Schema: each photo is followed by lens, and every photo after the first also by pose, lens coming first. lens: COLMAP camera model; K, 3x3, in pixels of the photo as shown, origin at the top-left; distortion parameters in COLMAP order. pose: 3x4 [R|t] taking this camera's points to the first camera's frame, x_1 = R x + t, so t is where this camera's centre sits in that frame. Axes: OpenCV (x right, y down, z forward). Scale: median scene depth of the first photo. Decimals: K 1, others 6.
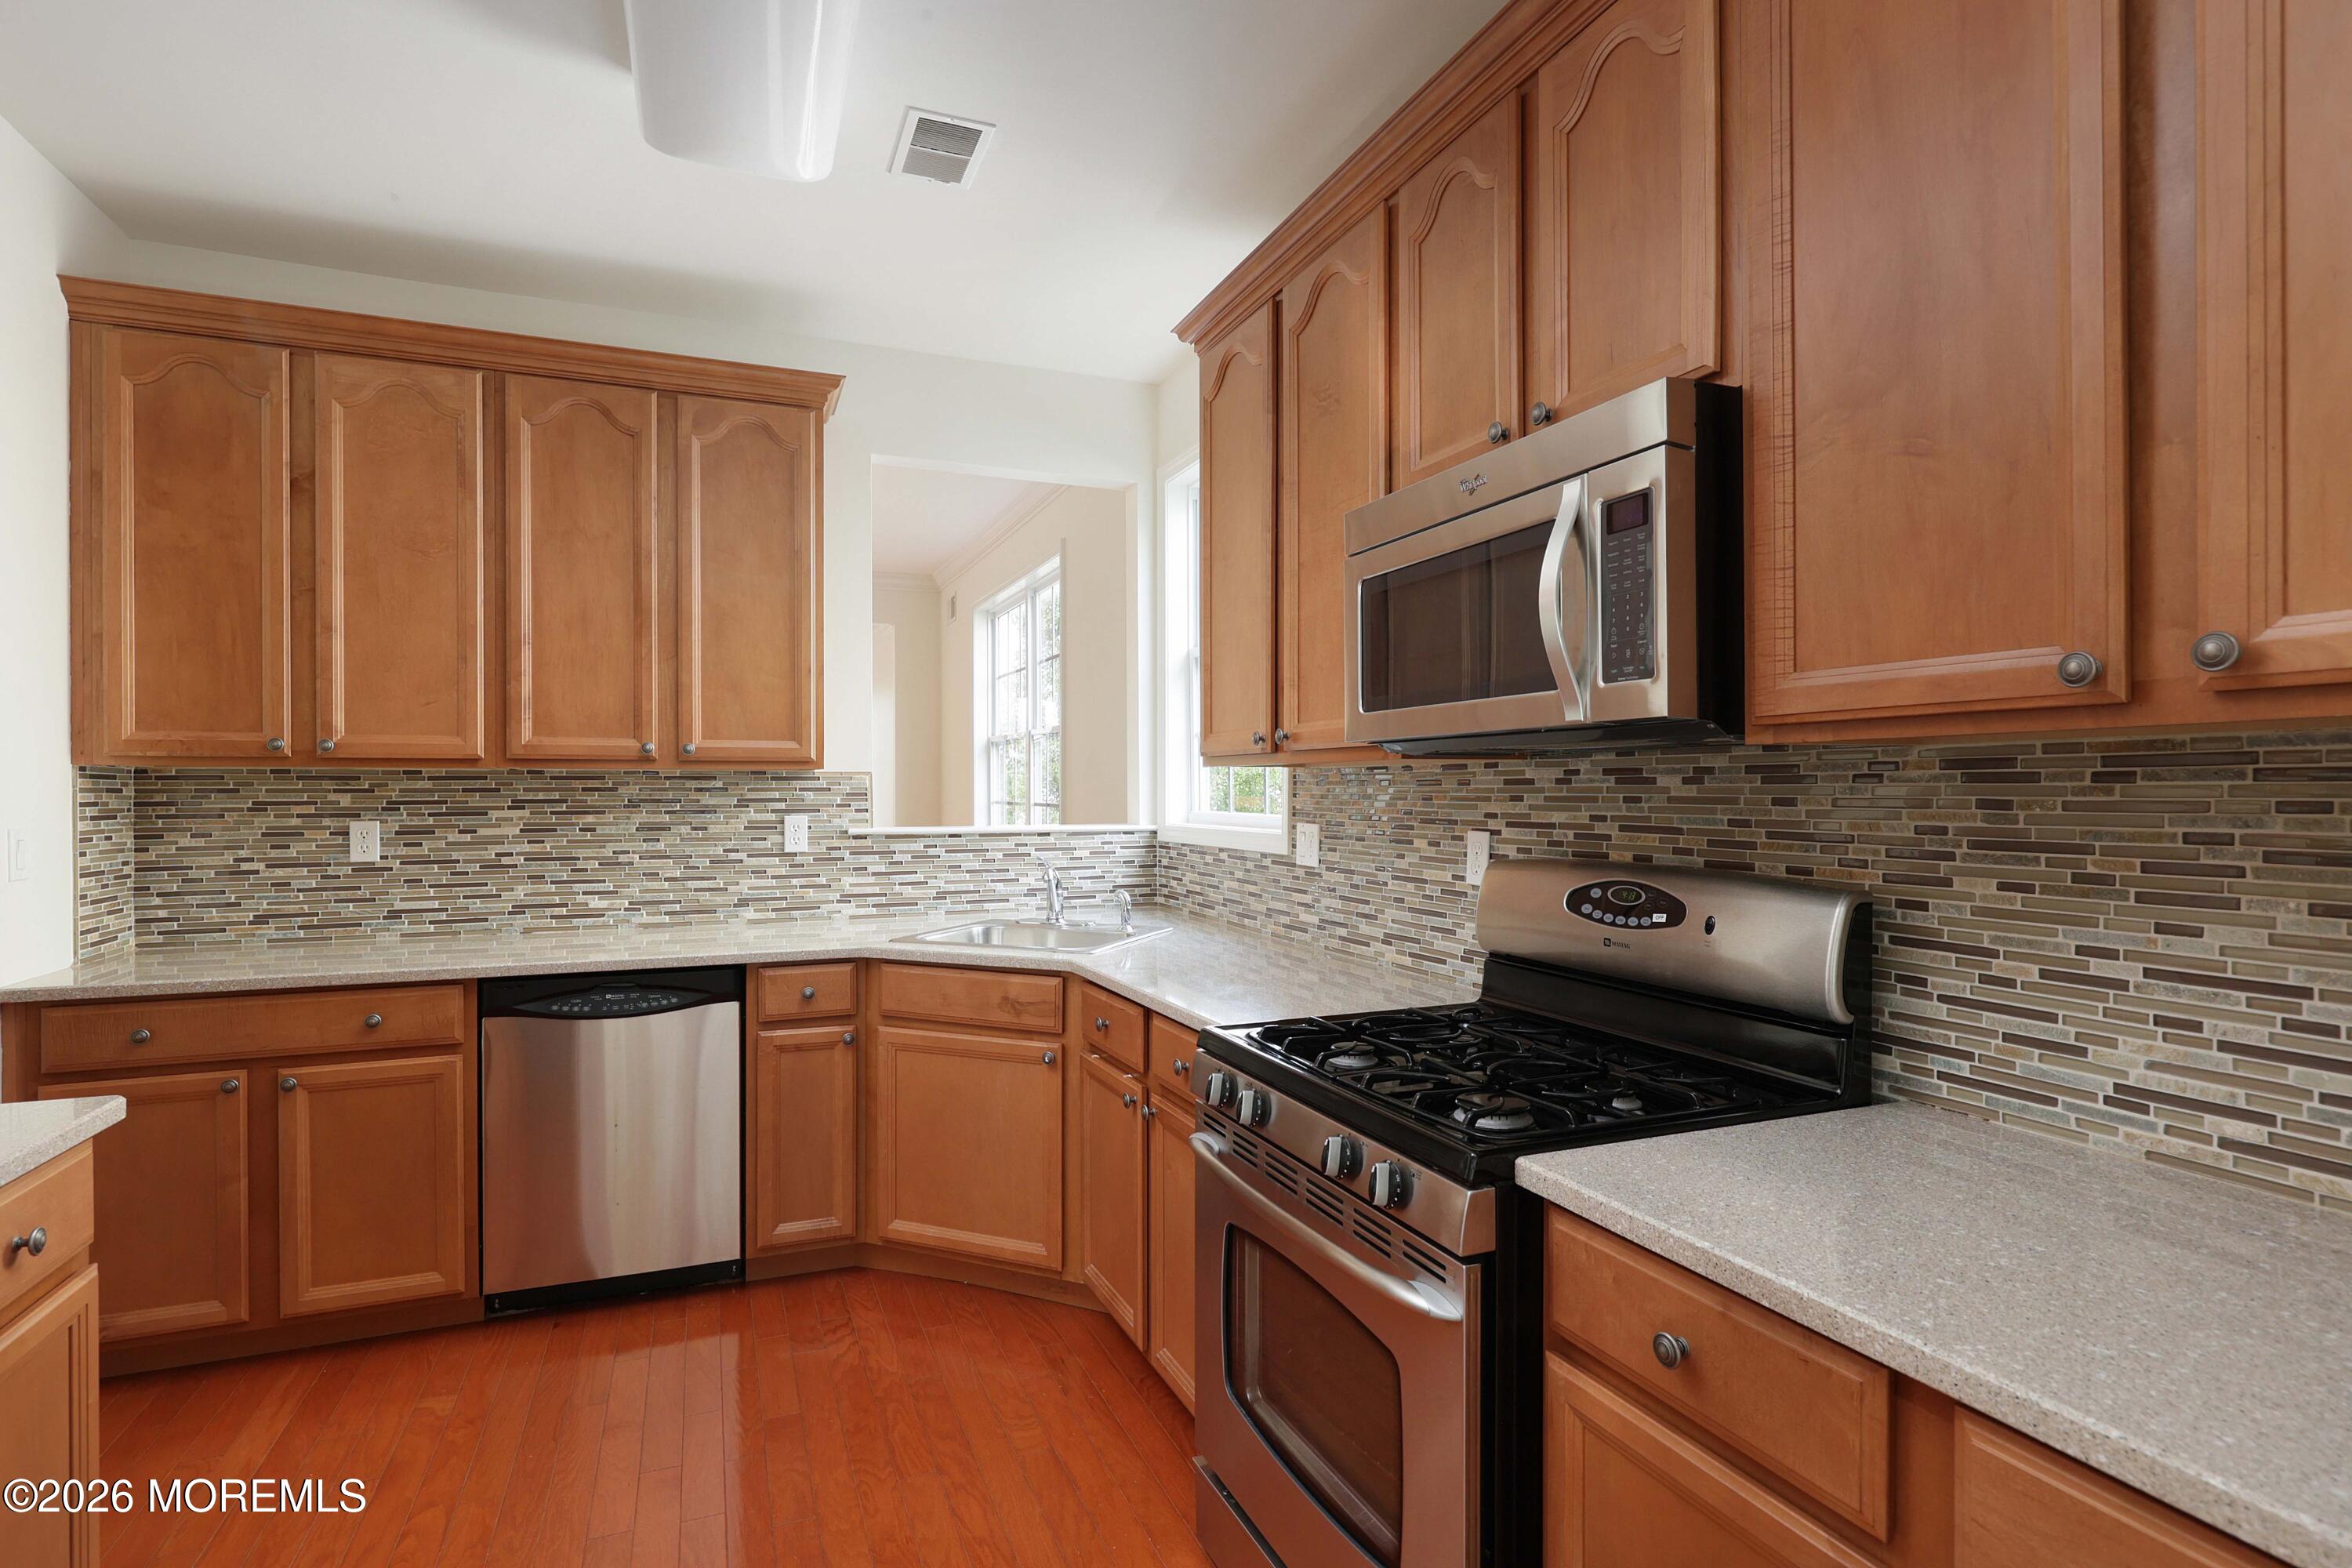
lens RADIAL K [[1167.5, 0, 1164.4], [0, 1167.5, 803.5], [0, 0, 1]] dist [0.000808, 0.000391]
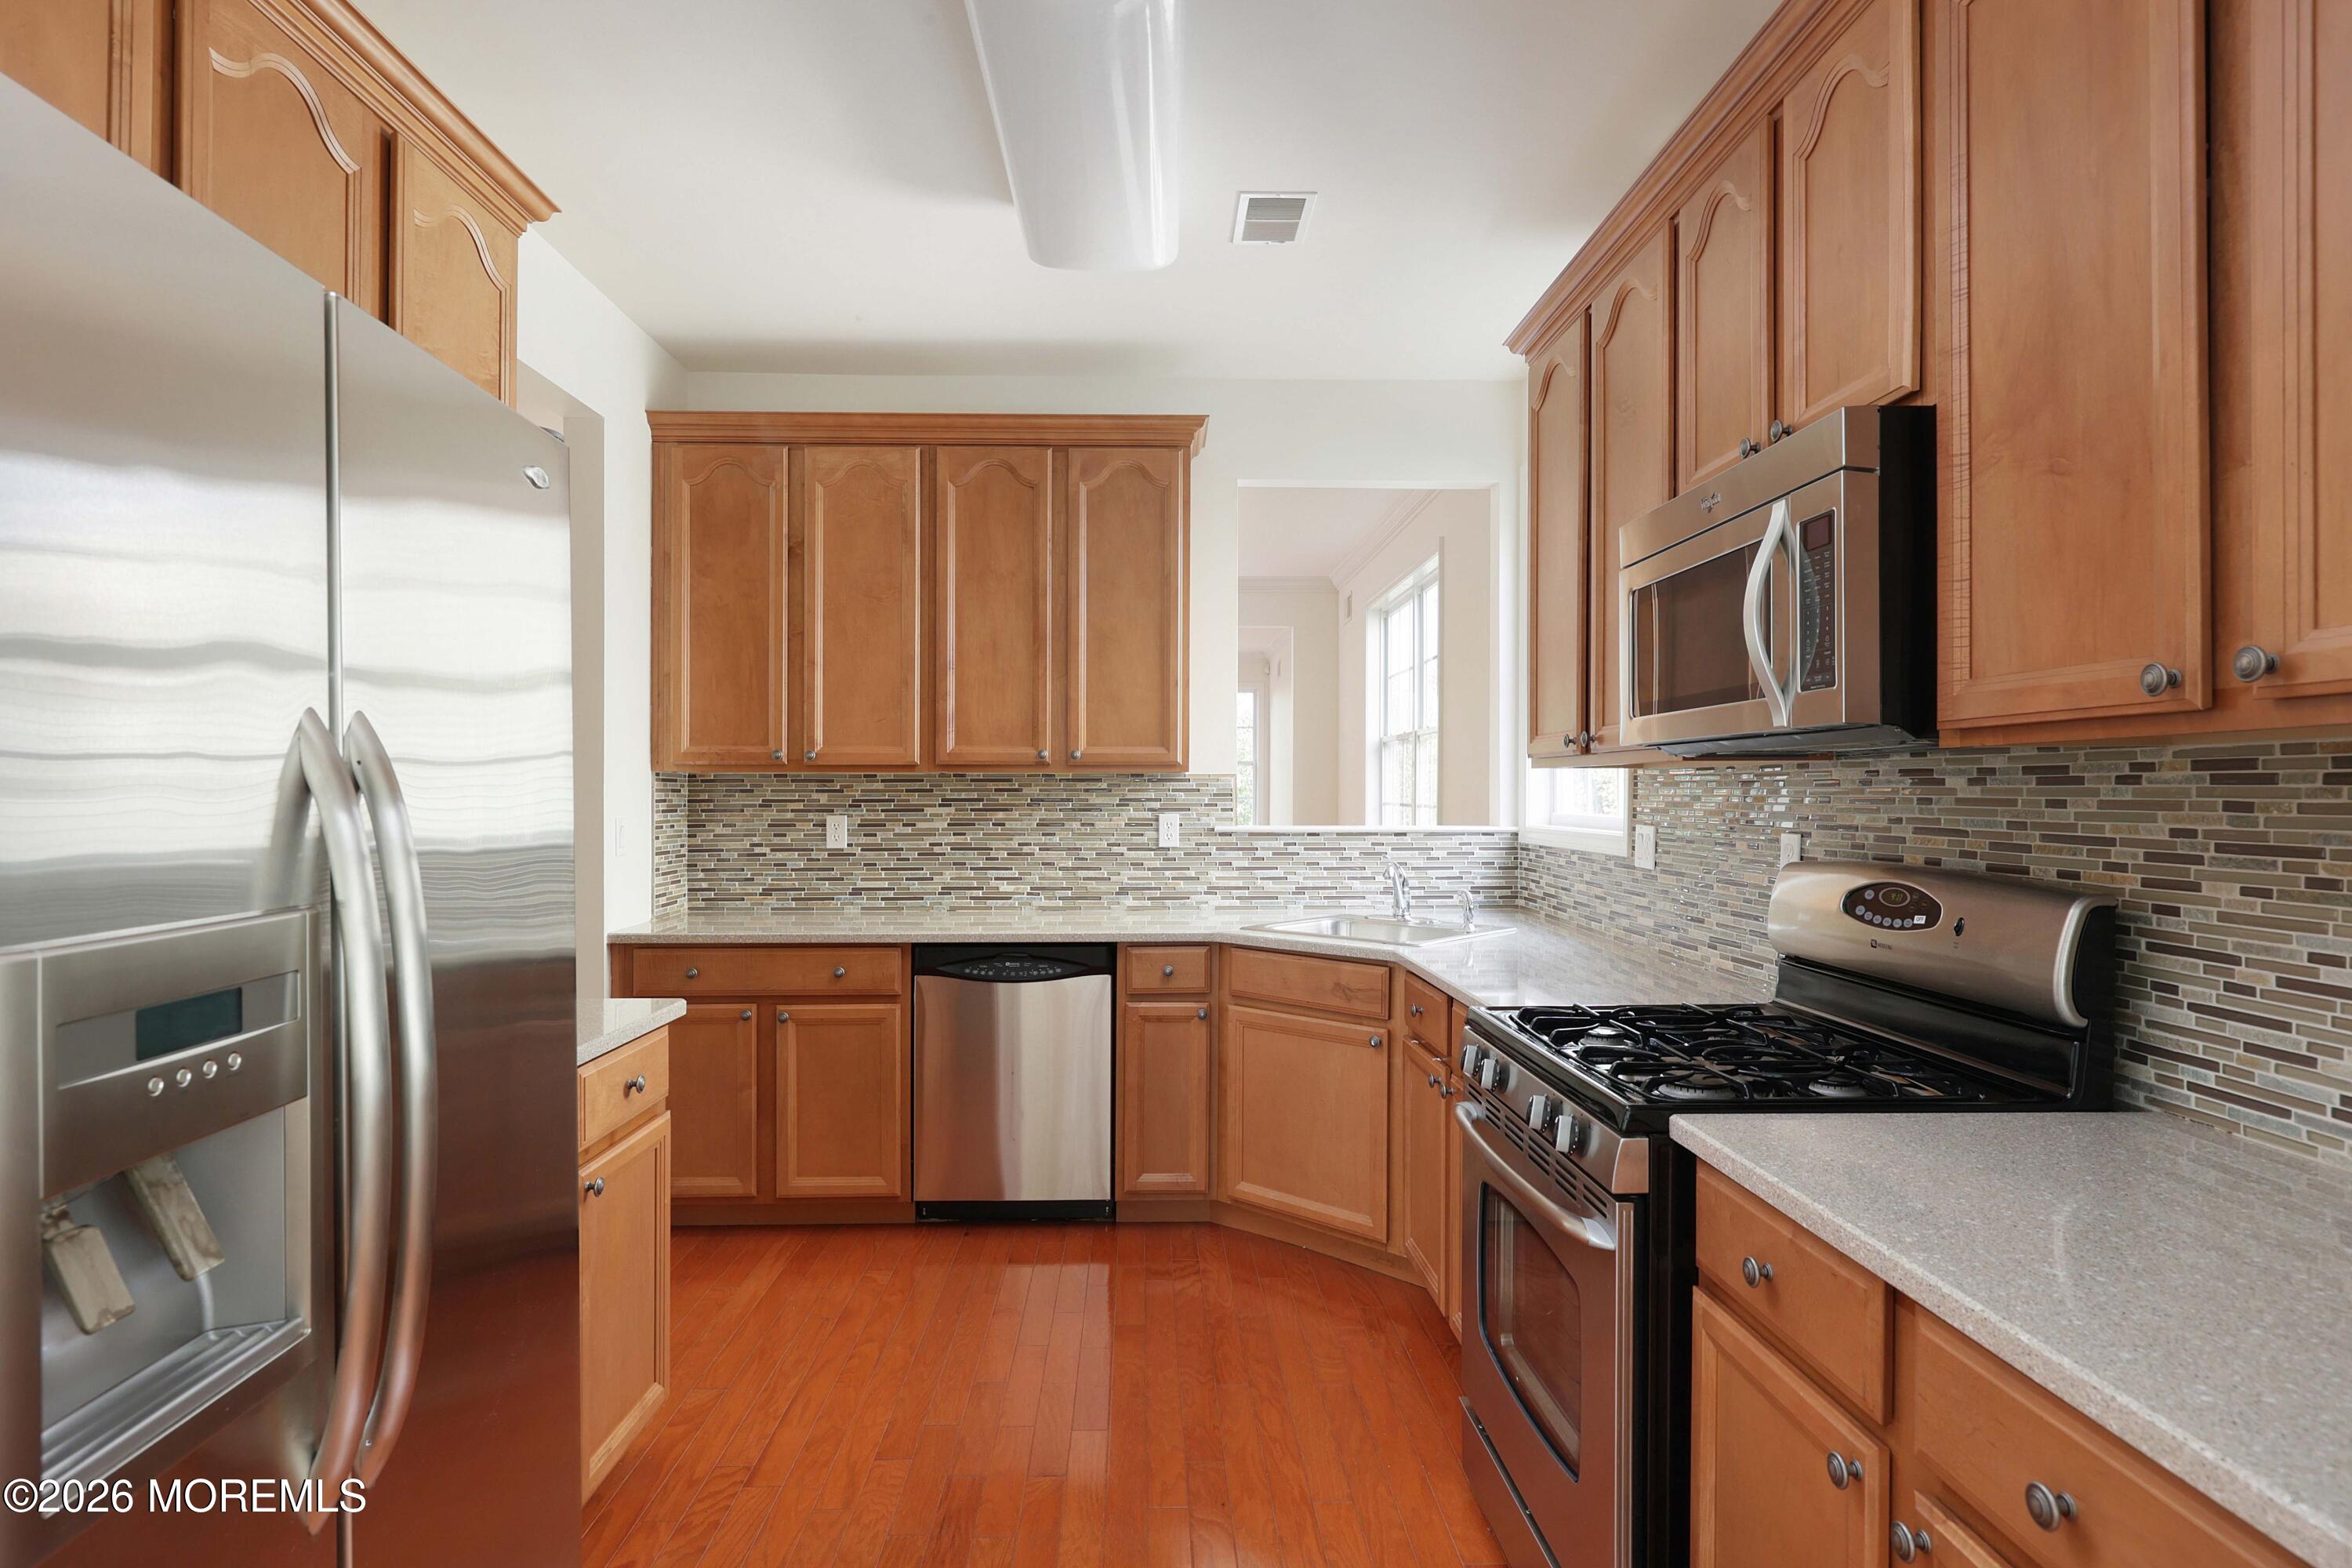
lens RADIAL K [[1256.8, 0, 1165.2], [0, 1256.8, 799.2], [0, 0, 1]] dist [0.003306, -0.001265]
pose [[0.937146, 0.003497, -0.348919, 0.140692], [-0.005281, 0.999977, -0.004161, 0.002092], [0.348896, 0.005742, 0.937144, -0.169300]]
